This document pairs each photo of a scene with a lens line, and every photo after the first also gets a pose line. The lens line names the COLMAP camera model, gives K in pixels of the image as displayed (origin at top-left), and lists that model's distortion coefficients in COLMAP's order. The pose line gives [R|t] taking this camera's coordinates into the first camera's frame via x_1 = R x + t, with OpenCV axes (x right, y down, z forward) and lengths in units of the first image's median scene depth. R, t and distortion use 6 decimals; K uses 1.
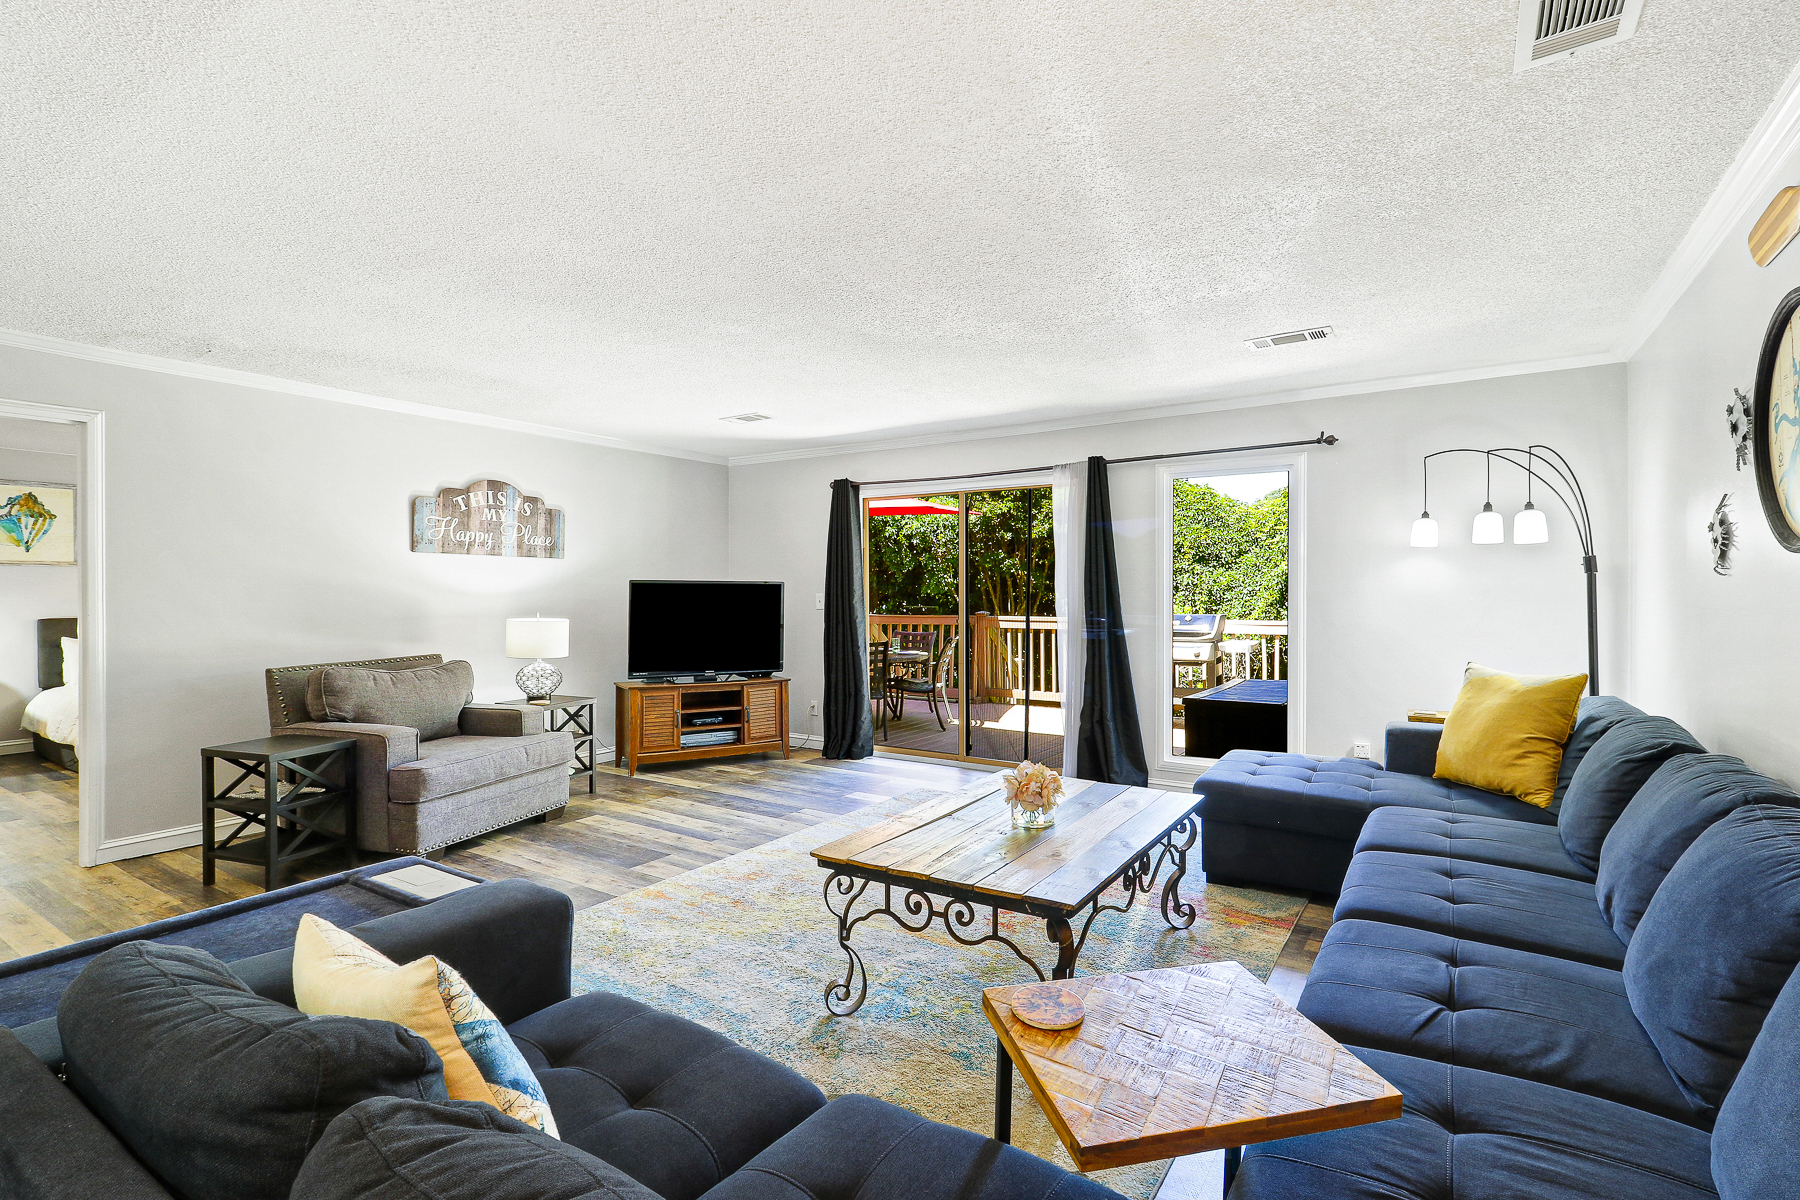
lens RADIAL K [[837.2, 0, 902.9], [0, 837.2, 608.1], [0, 0, 1]] dist [0.014261, -0.006923]
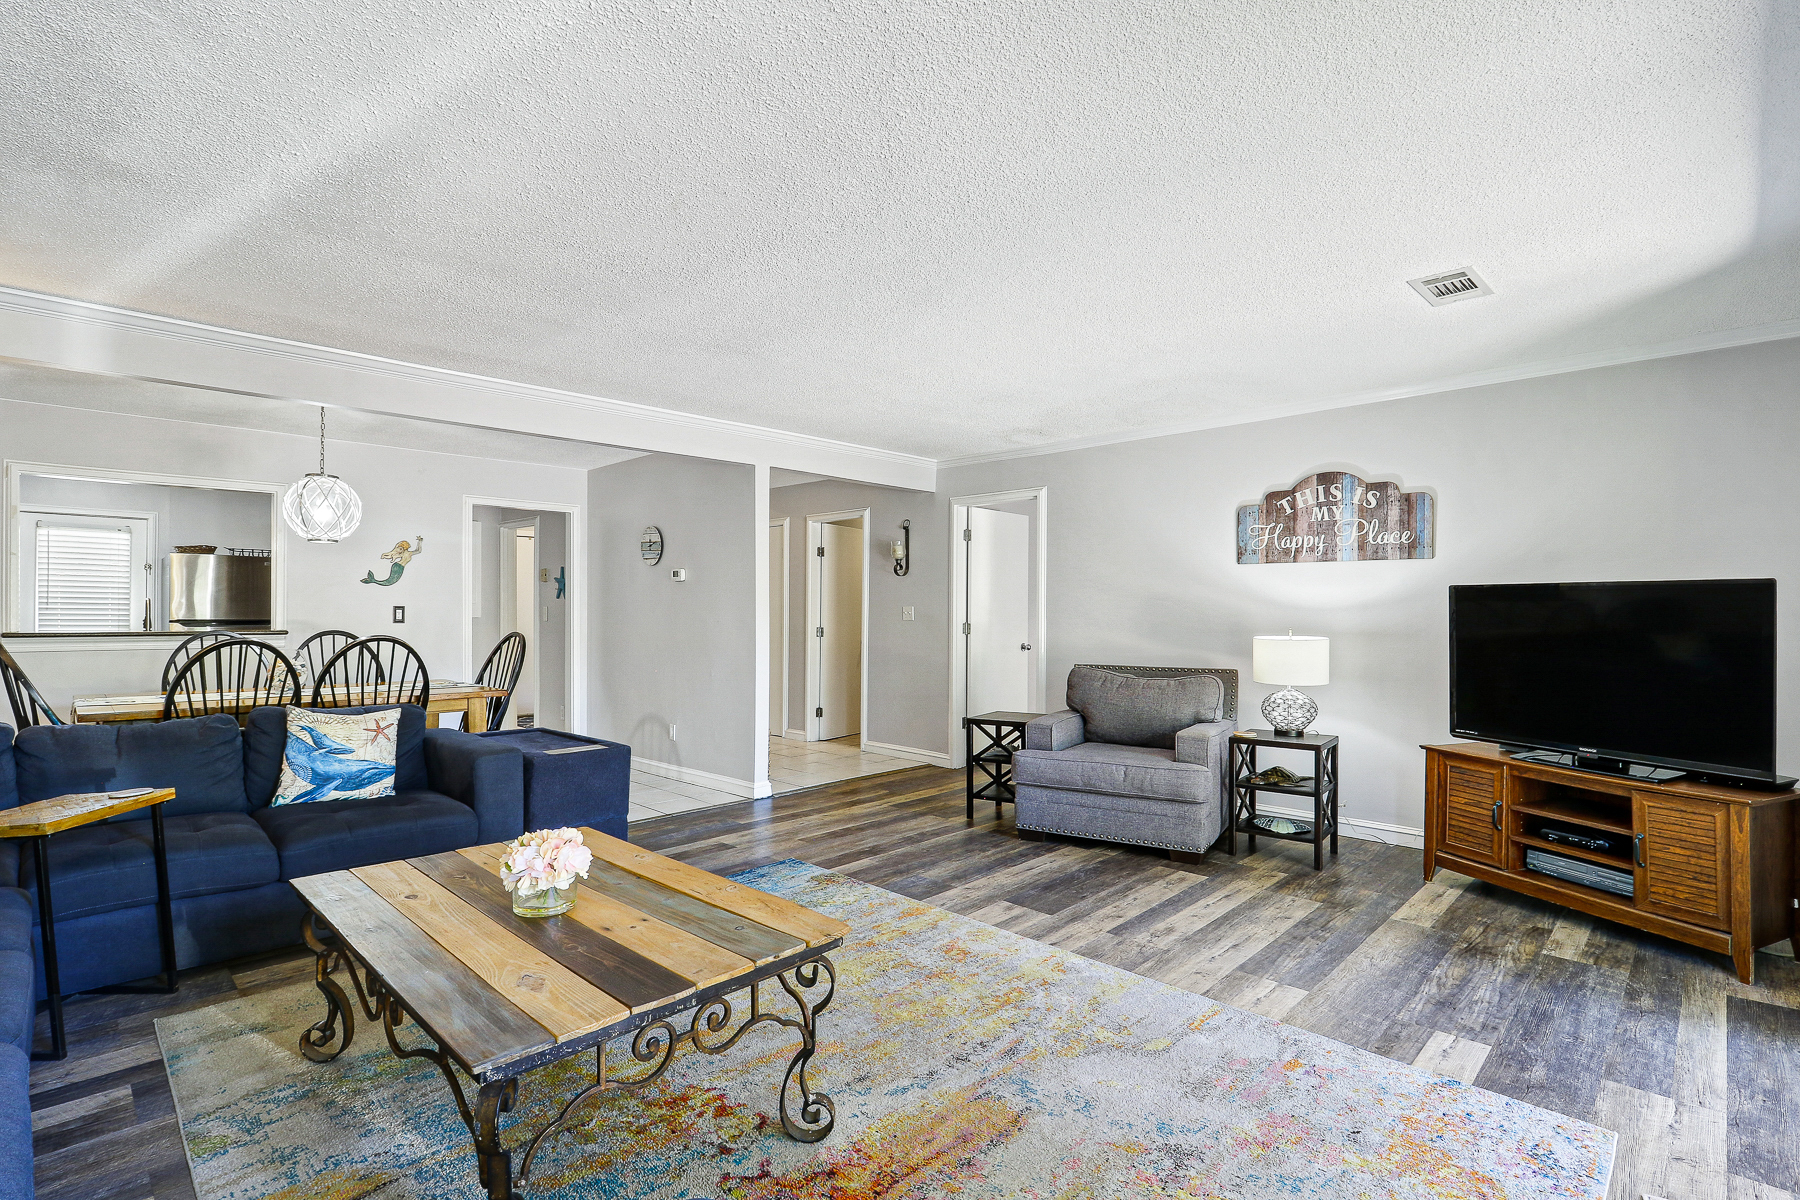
lens RADIAL K [[837.2, 0, 906.2], [0, 837.2, 608.7], [0, 0, 1]] dist [0.014261, -0.006923]
pose [[-0.180489, -0.005885, -0.983559, 0.417558], [-0.025363, 0.999677, -0.001327, -0.003205], [0.983250, 0.024707, -0.180580, 0.735797]]
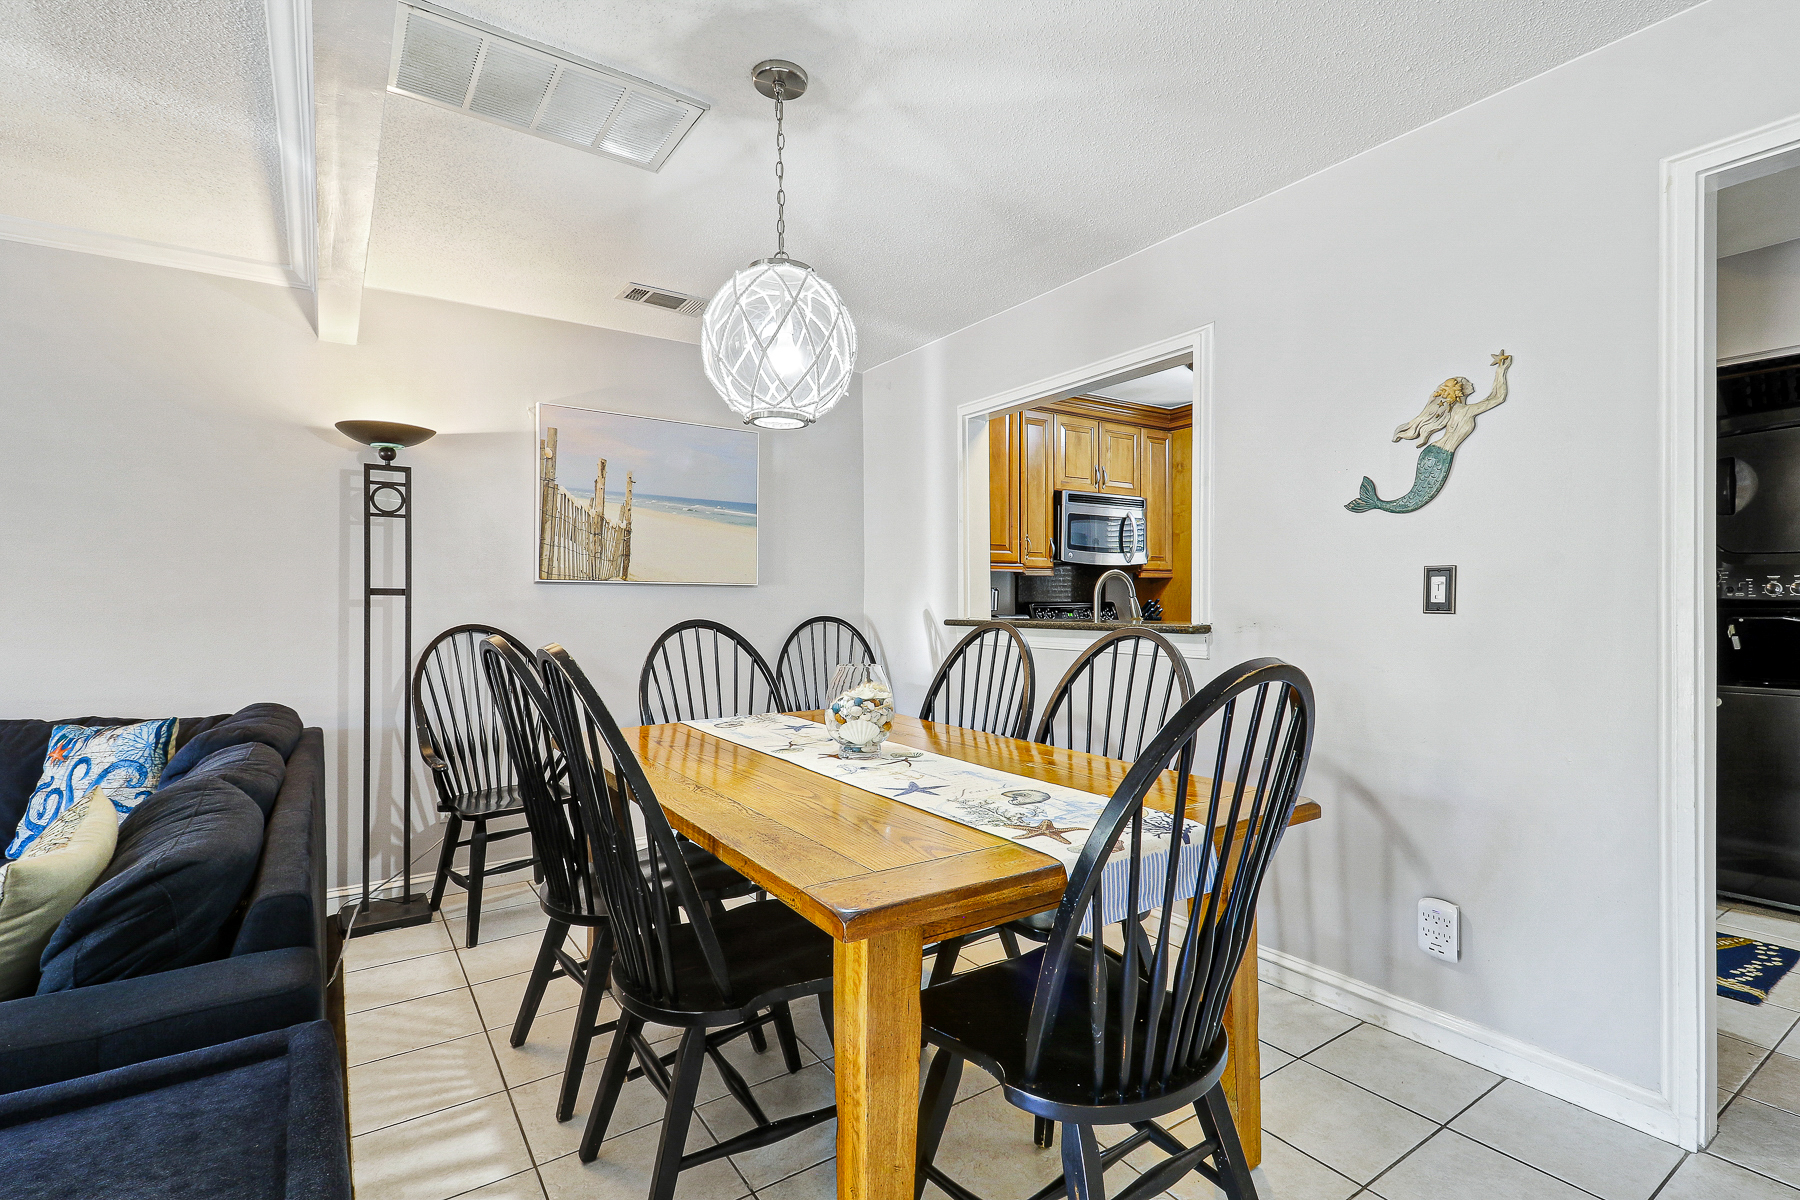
lens RADIAL K [[837.2, 0, 897.4], [0, 837.2, 597.5], [0, 0, 1]] dist [0.014261, -0.006923]
pose [[-0.925359, 0.010943, 0.378934, -0.457006], [0.016691, 0.999790, 0.011888, 0.014467], [-0.378724, 0.017325, -0.925347, 0.338269]]
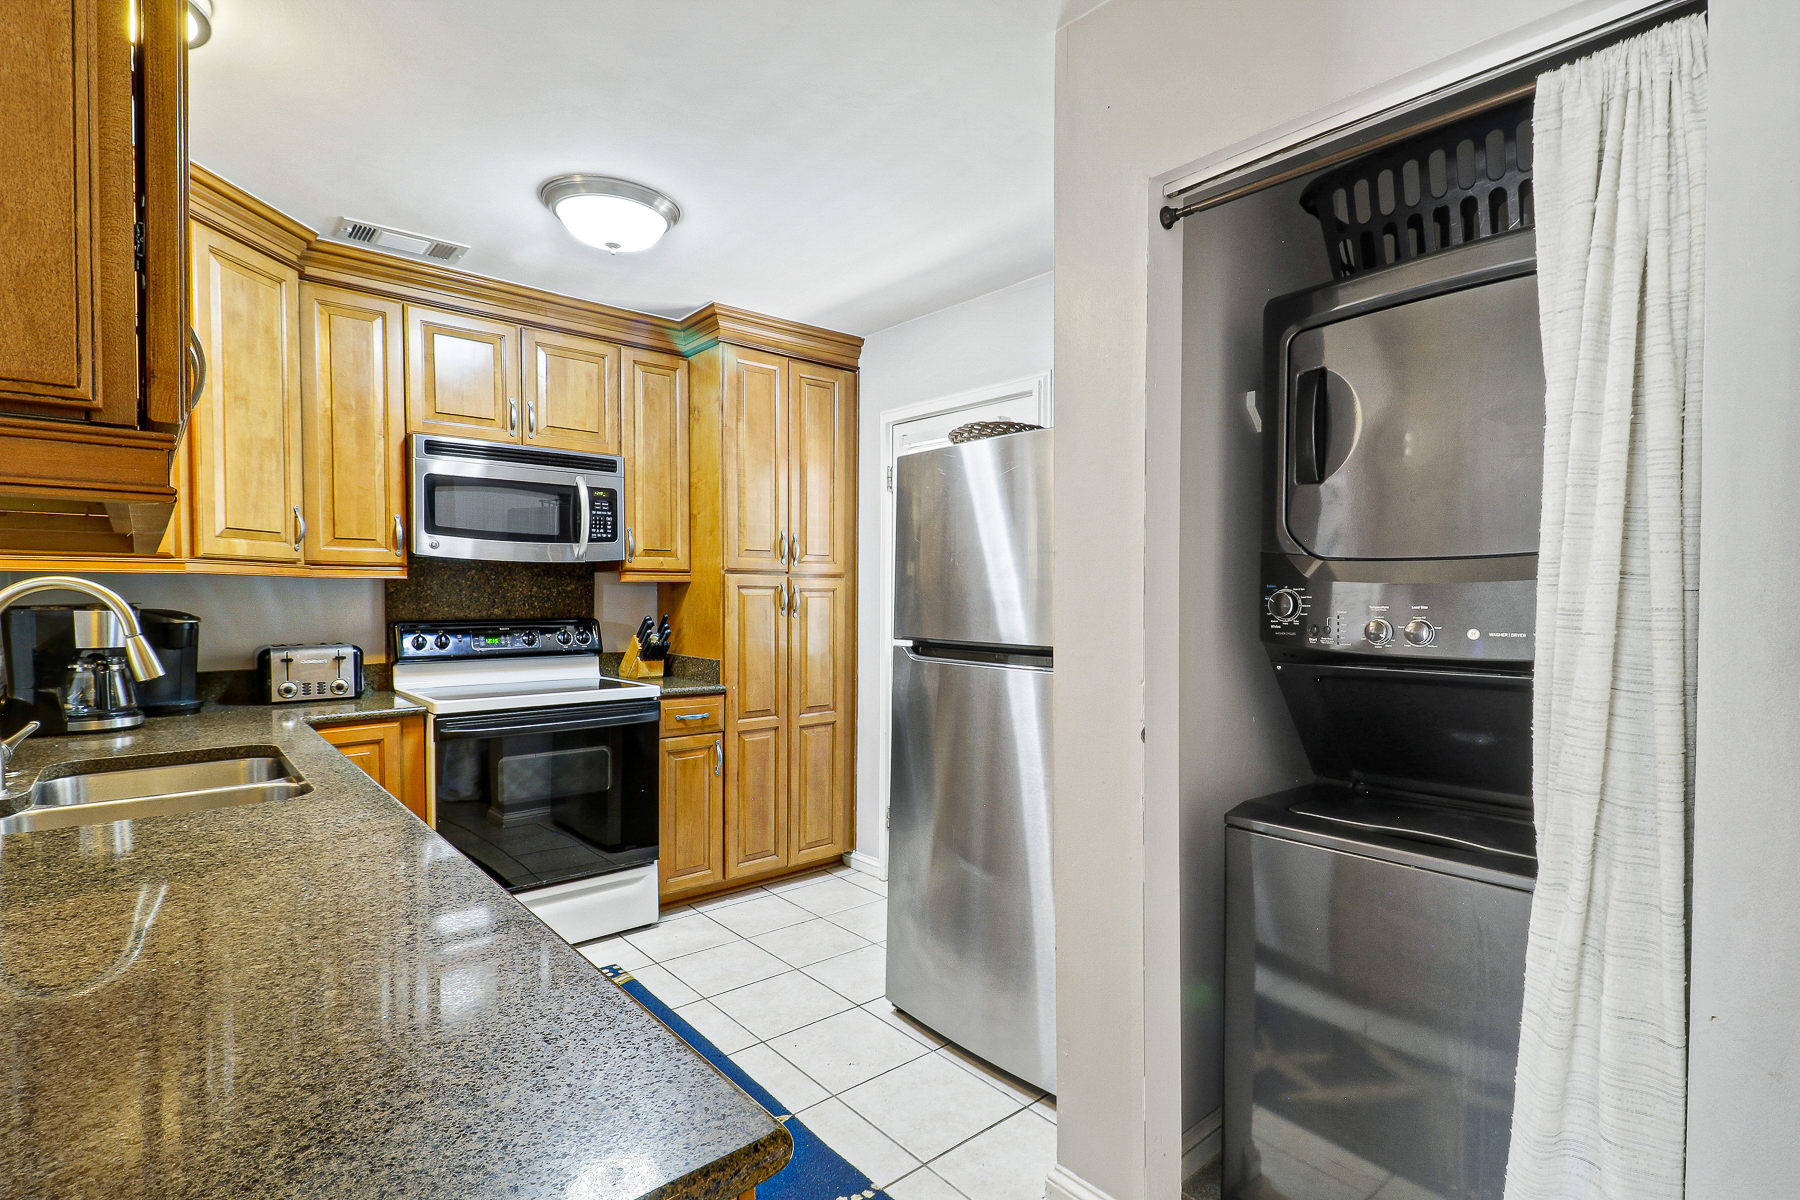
lens RADIAL K [[837.2, 0, 893.0], [0, 837.2, 617.6], [0, 0, 1]] dist [0.014261, -0.006923]
pose [[-0.961946, -0.003555, 0.273217, -0.707159], [0.008674, 0.999014, 0.043539, 0.008908], [-0.273103, 0.044252, -0.960967, -0.106422]]
